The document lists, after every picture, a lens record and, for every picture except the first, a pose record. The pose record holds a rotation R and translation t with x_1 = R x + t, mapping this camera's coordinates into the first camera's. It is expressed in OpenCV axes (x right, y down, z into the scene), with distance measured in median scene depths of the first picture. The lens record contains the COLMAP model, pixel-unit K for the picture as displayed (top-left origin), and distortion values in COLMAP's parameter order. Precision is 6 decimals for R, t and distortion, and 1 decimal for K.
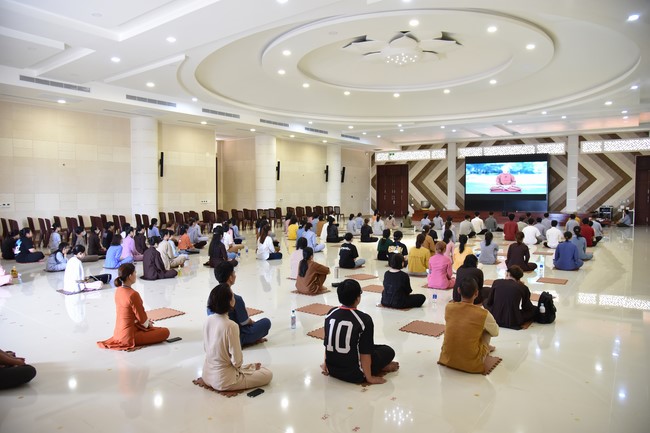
lens RADIAL K [[460.1, 0, 320.5], [0, 460.1, 214.3], [0, 0, 1]] dist [-0.096615, 0.023366]
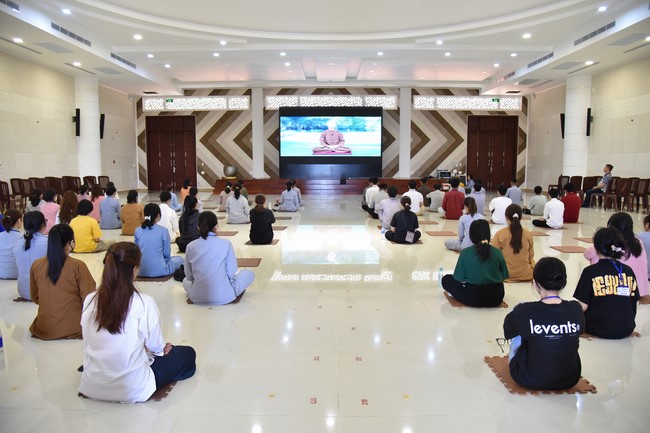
lens RADIAL K [[460.1, 0, 333.6], [0, 460.1, 232.1], [0, 0, 1]] dist [-0.096615, 0.023366]
pose [[0.808391, -0.084745, 0.582514, -0.069709], [0.025347, 0.993676, 0.109386, -0.000909], [-0.588100, -0.073662, 0.805426, 0.336834]]
